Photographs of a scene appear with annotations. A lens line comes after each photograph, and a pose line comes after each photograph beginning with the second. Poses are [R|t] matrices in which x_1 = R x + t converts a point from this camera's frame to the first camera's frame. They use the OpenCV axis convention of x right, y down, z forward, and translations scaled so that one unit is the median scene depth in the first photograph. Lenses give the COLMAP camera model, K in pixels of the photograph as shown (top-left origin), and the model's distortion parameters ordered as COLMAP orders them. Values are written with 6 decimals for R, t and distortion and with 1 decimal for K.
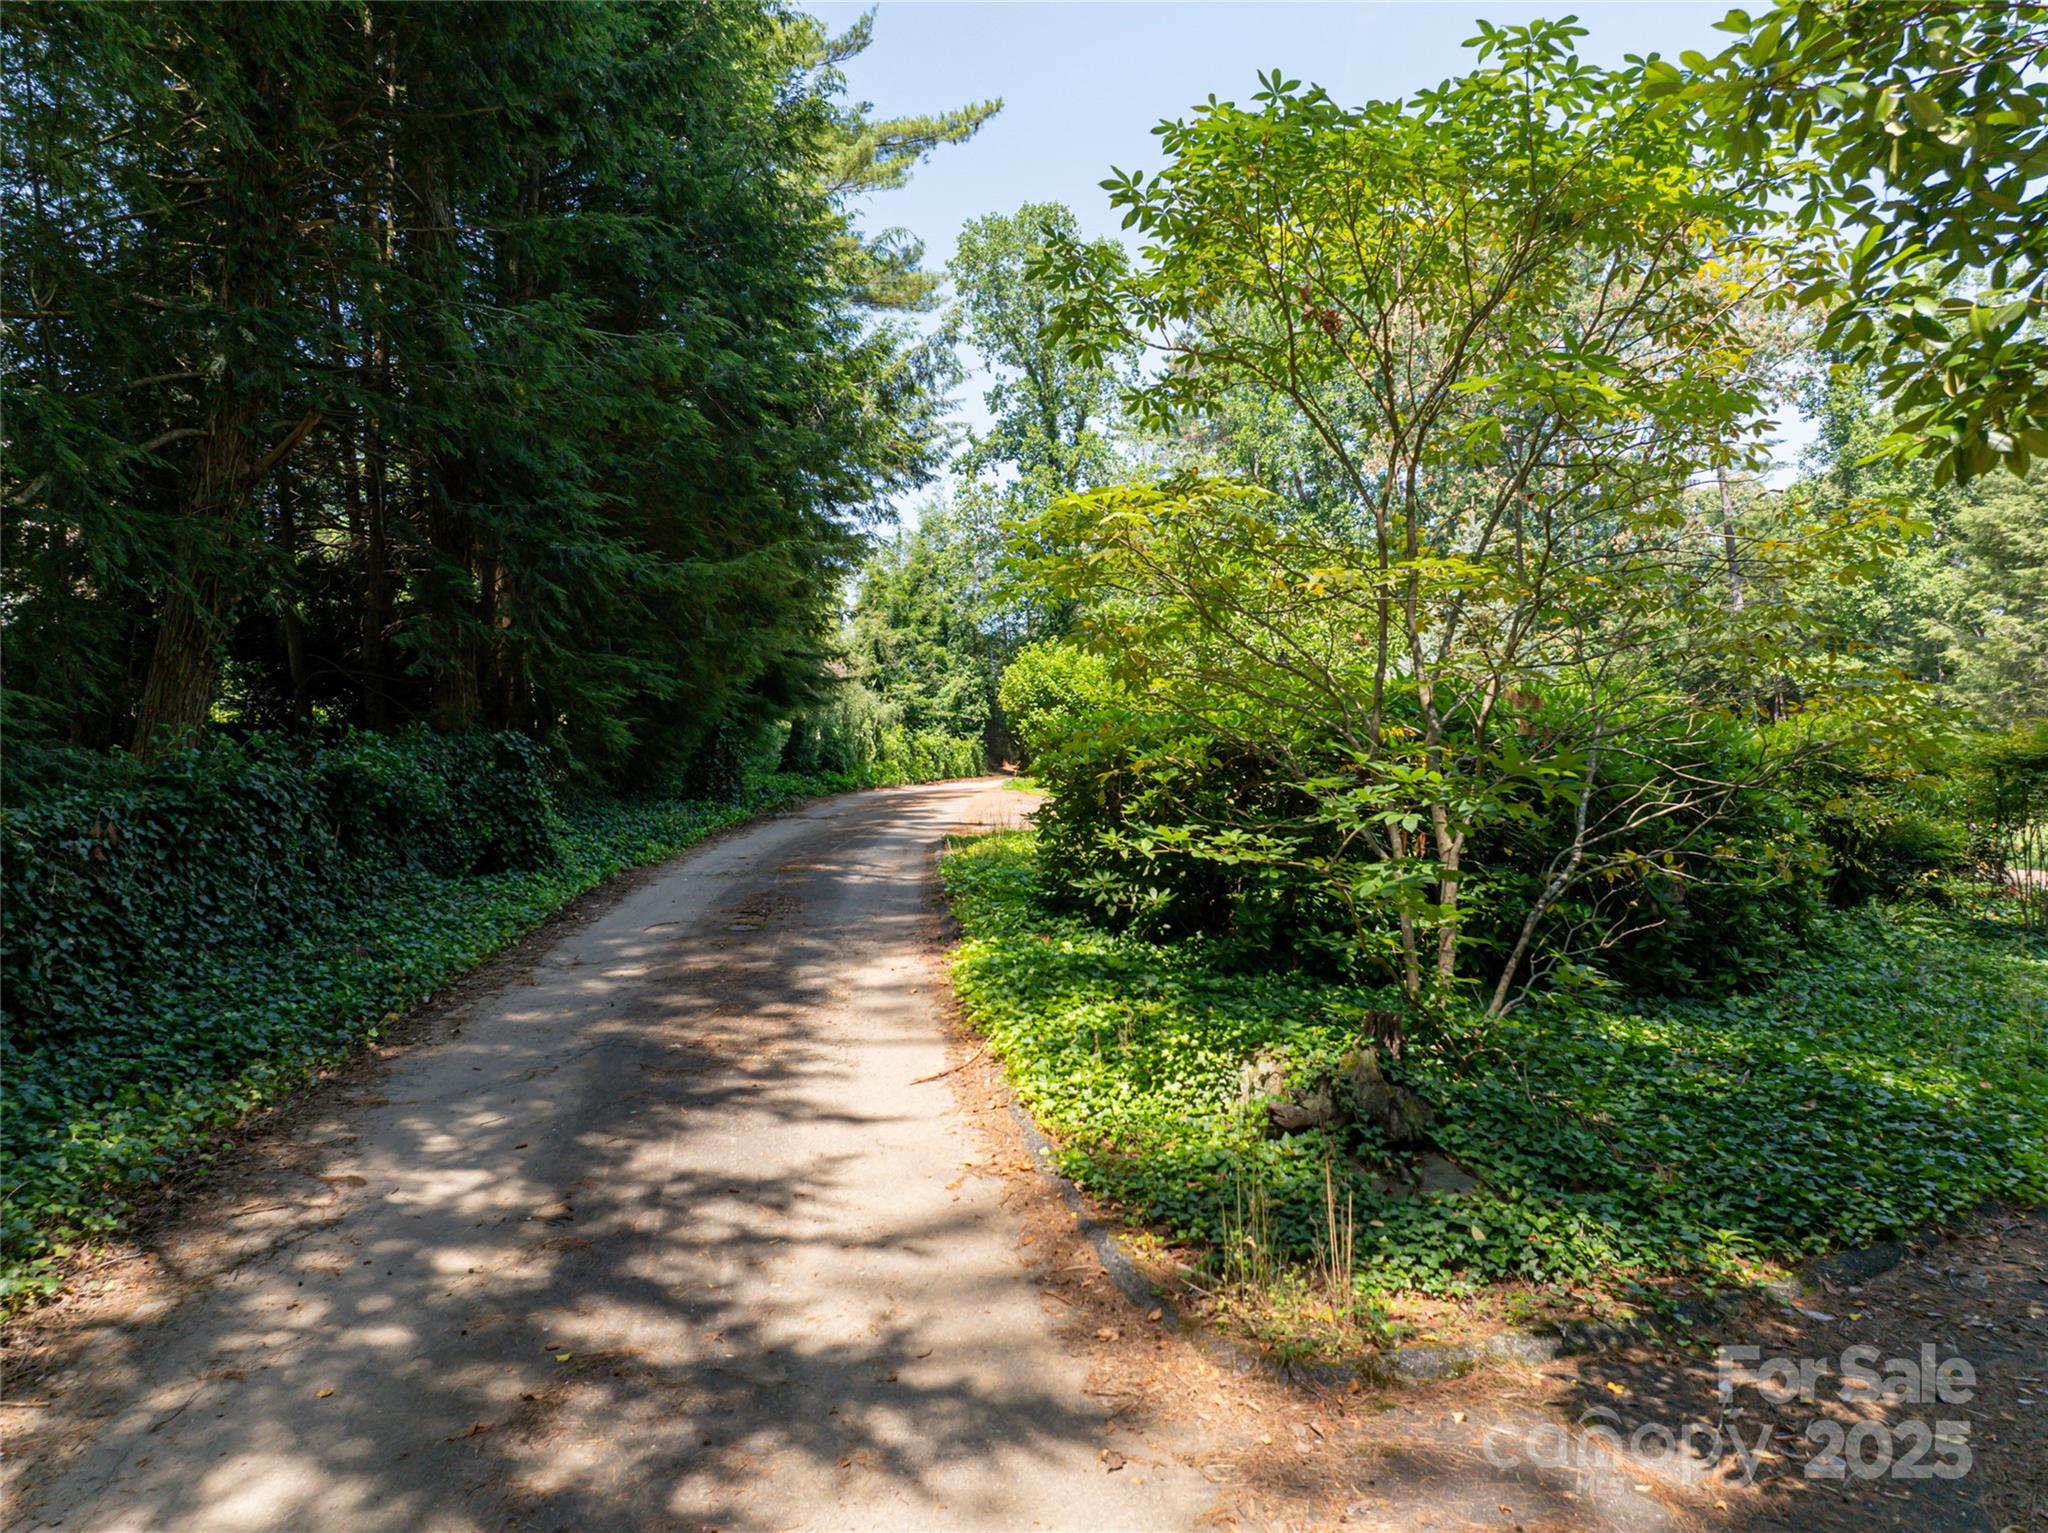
lens RADIAL K [[1435.5, 0, 1034.4], [0, 1435.5, 769.1], [0, 0, 1]] dist [-0.037733, 0.004207]
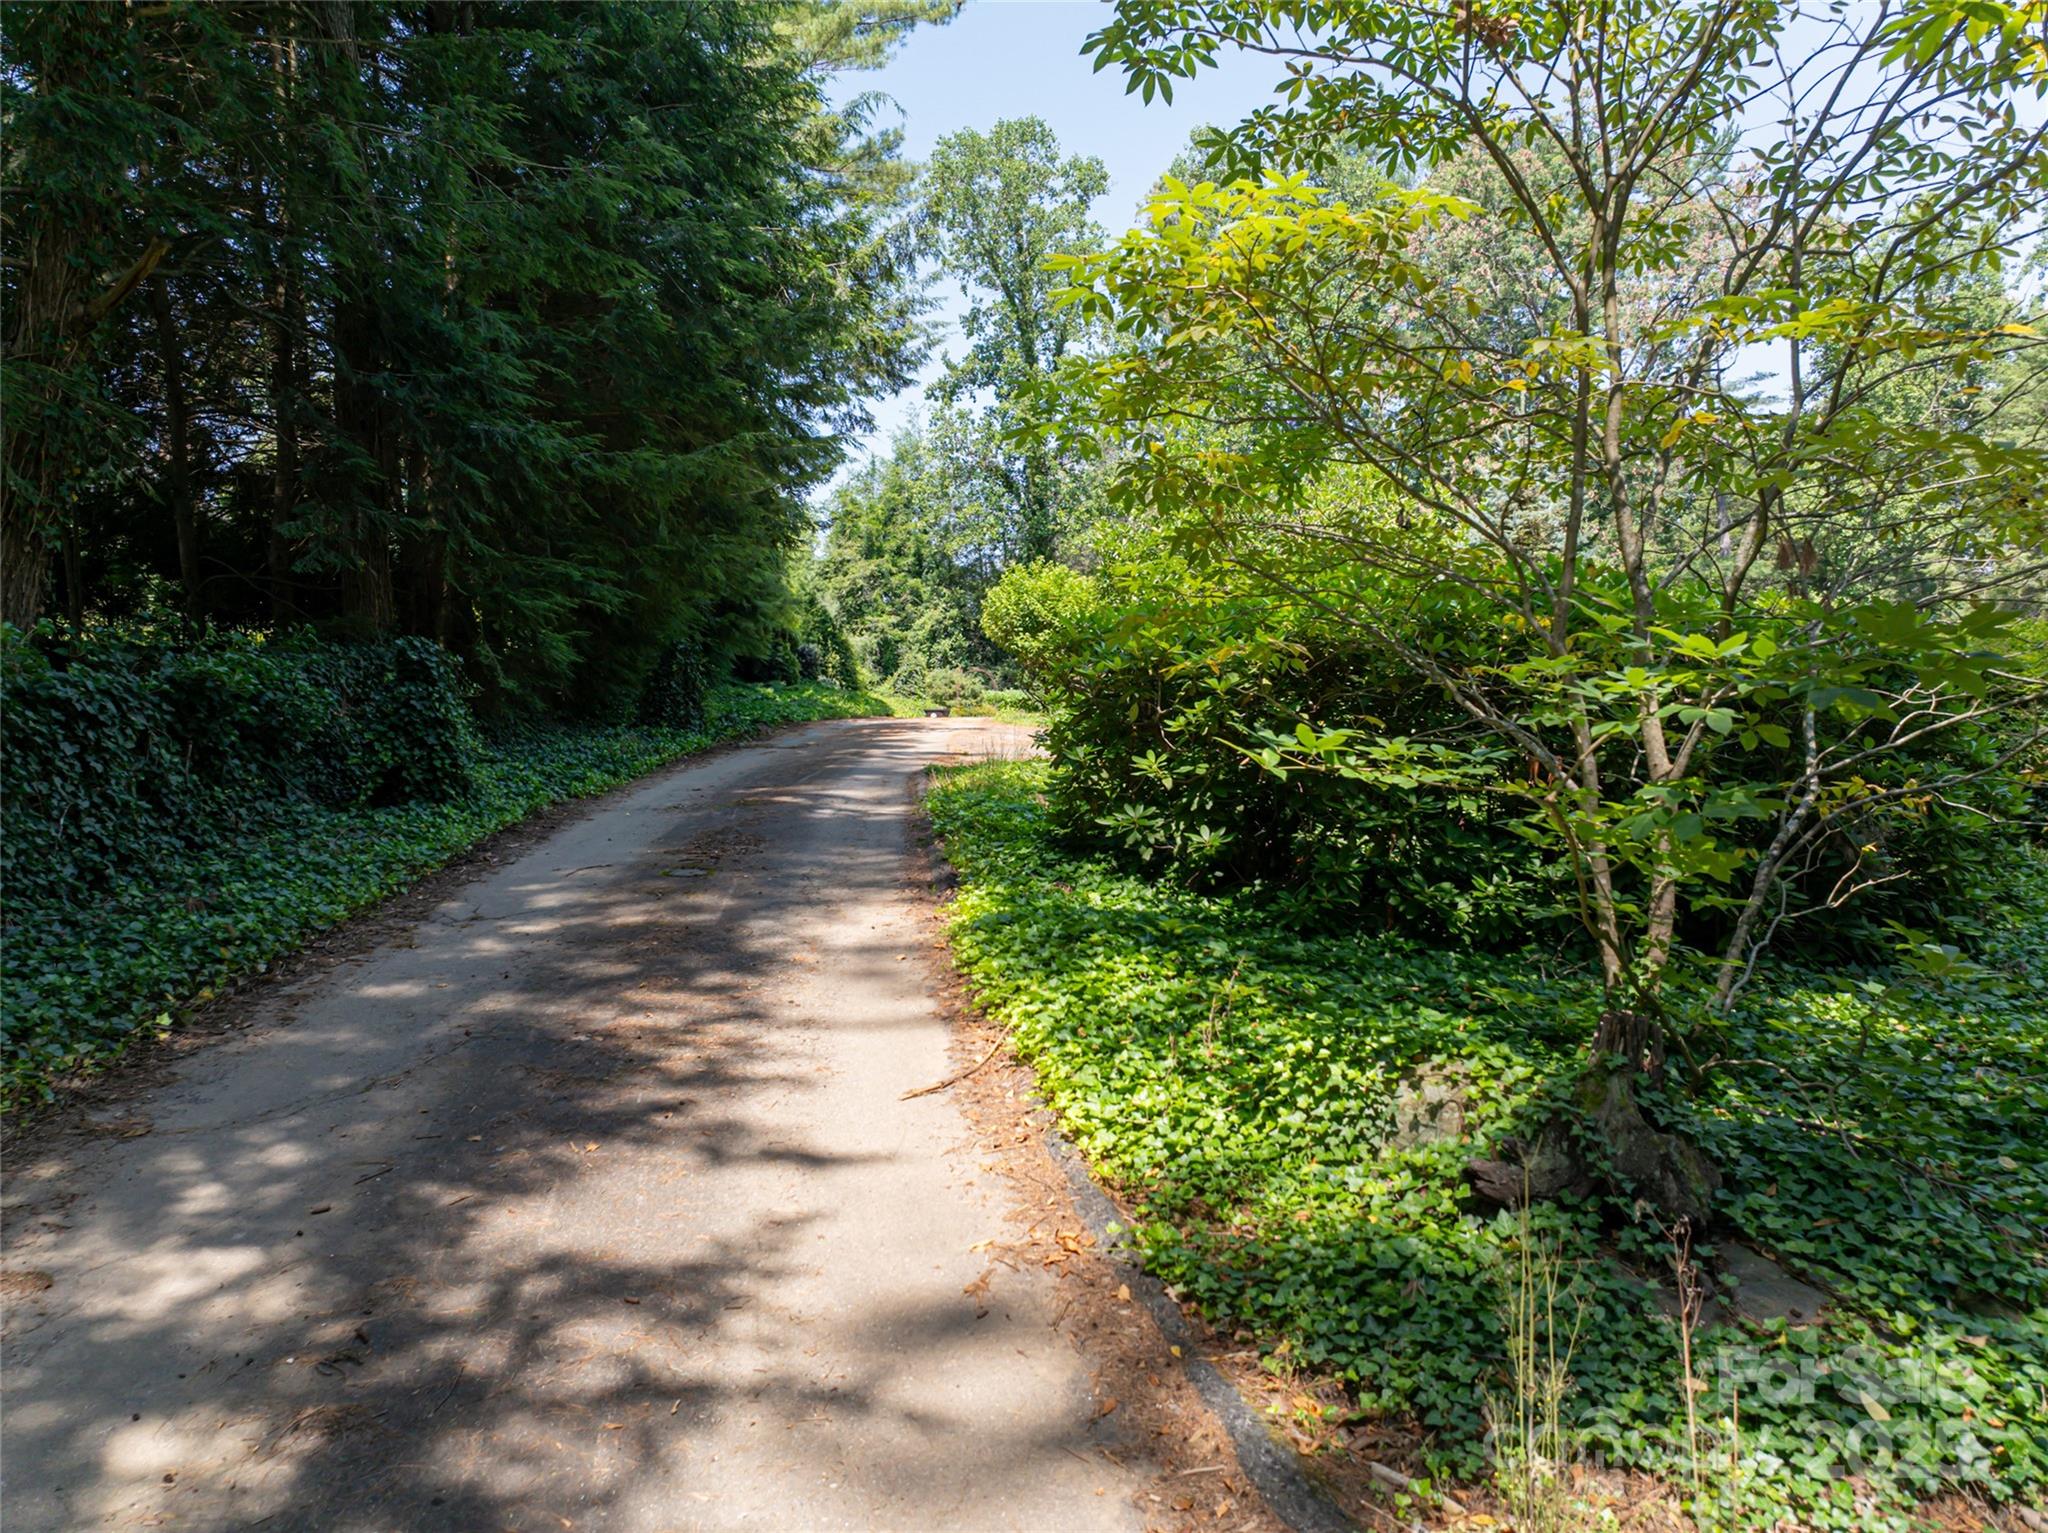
lens RADIAL K [[1451.5, 0, 1023.7], [0, 1451.5, 774.7], [0, 0, 1]] dist [-0.072884, 0.042984]
pose [[0.999943, 0.003668, 0.010065, -0.022121], [-0.004144, 0.998854, 0.047673, 0.016055], [-0.009879, -0.047712, 0.998812, 0.190588]]
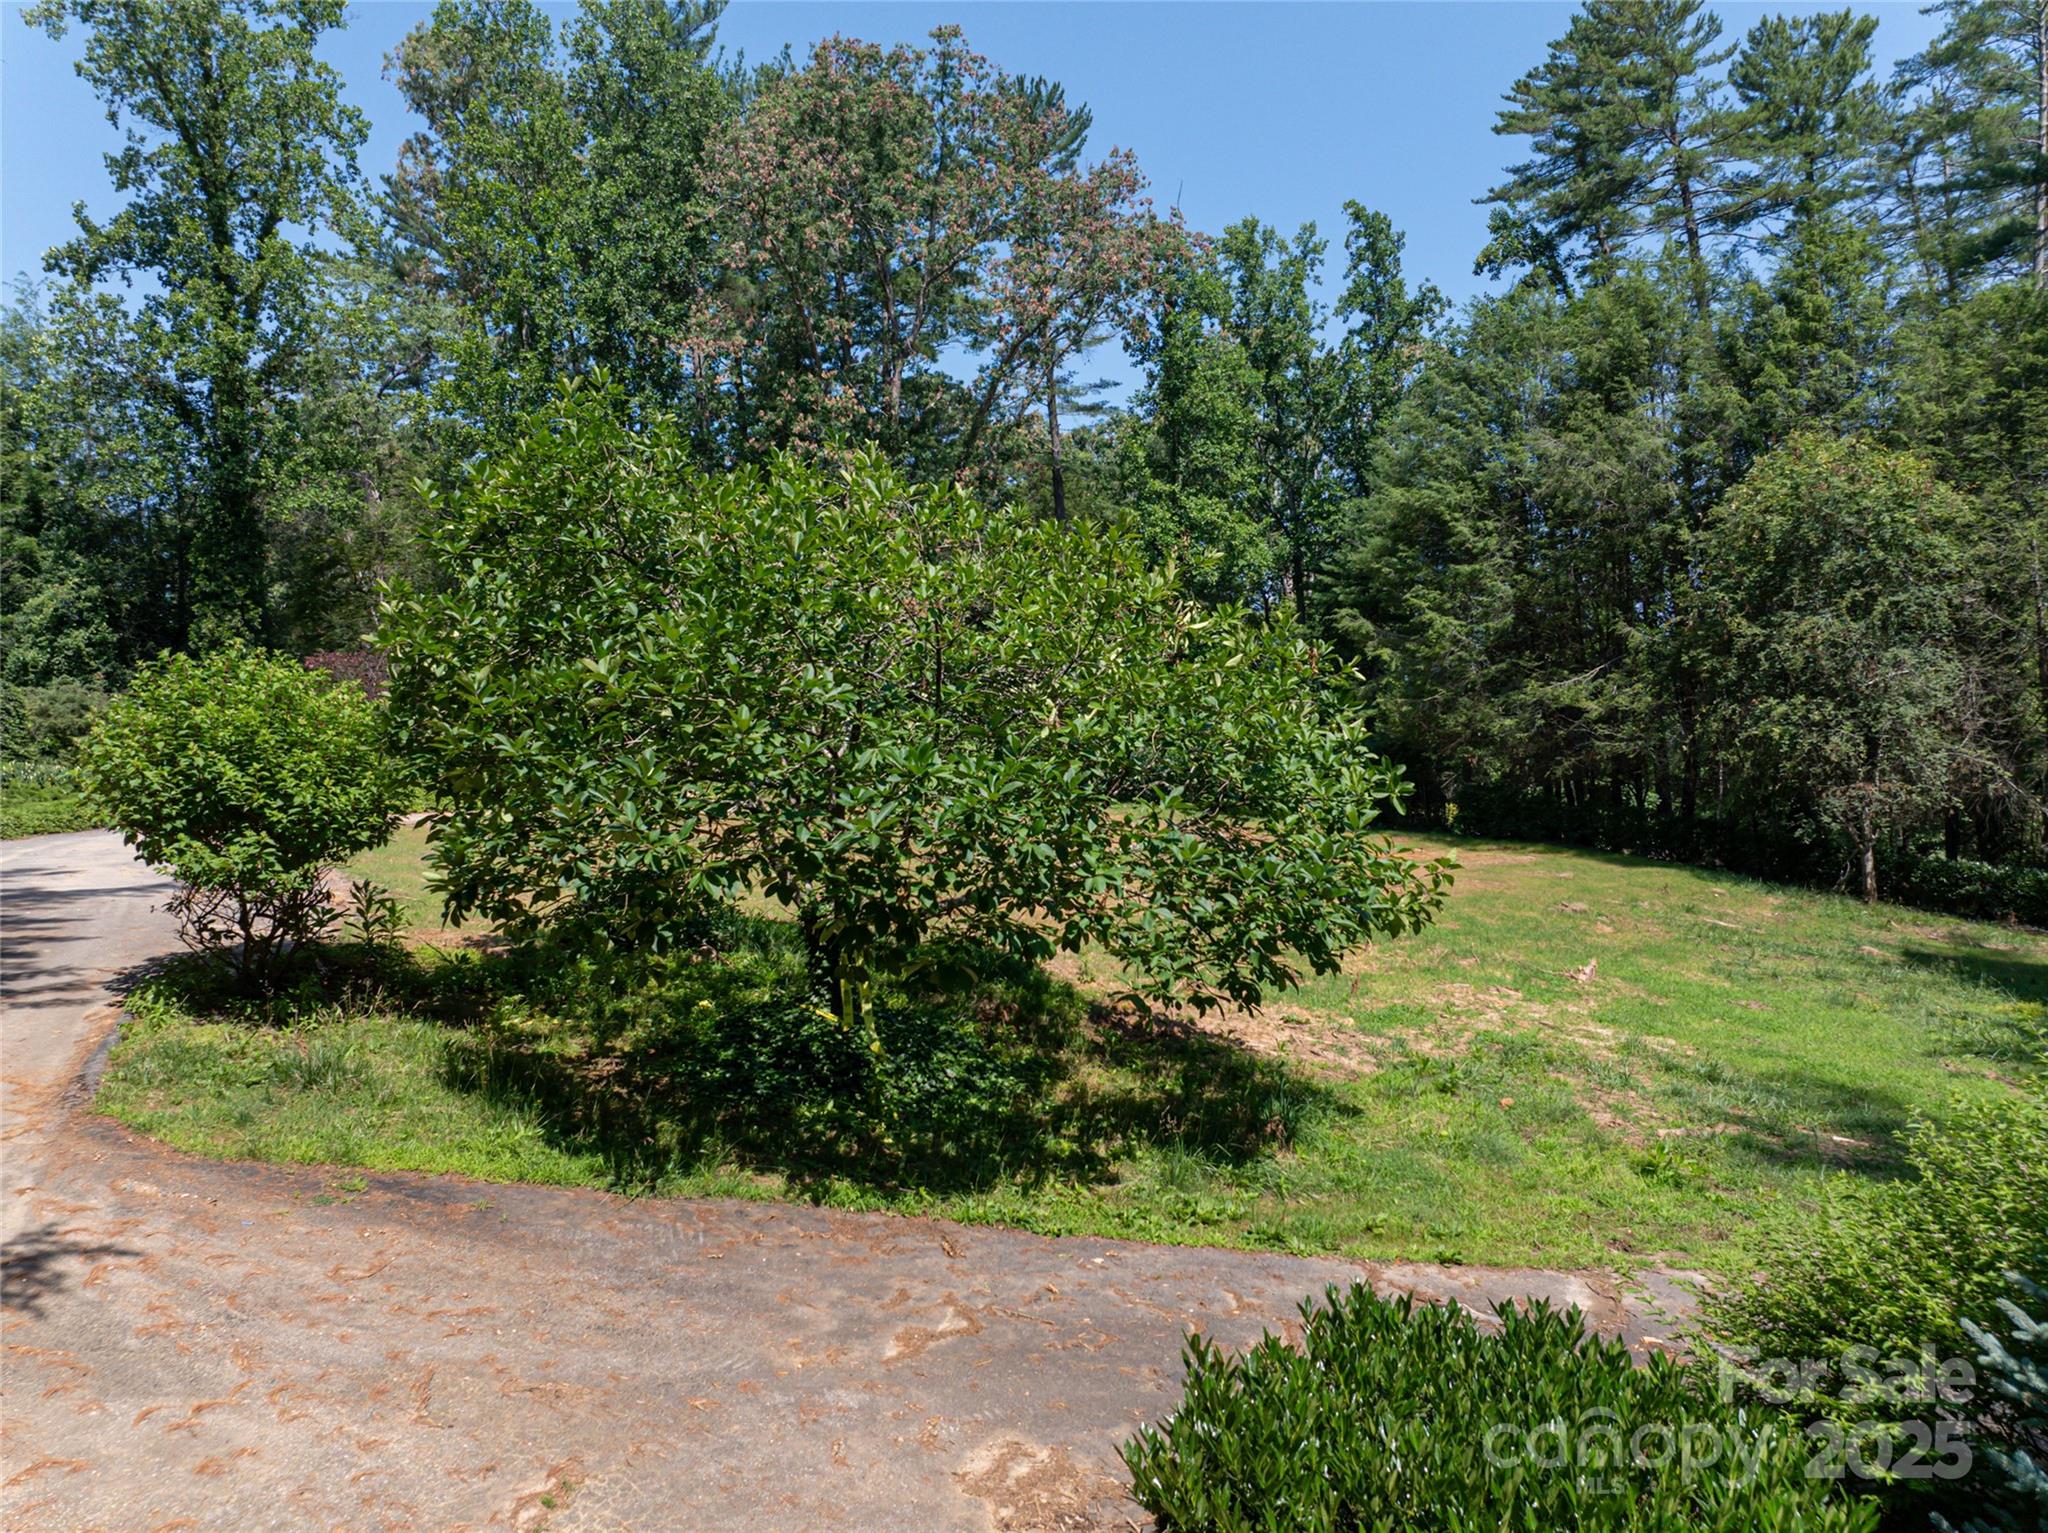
lens RADIAL K [[1435.5, 0, 1034.4], [0, 1435.5, 769.1], [0, 0, 1]] dist [-0.037733, 0.004207]
pose [[0.862564, 0.000692, 0.505947, 0.138369], [-0.035480, 0.997620, 0.059124, -0.698153], [-0.504702, -0.068949, 0.860536, 4.237449]]
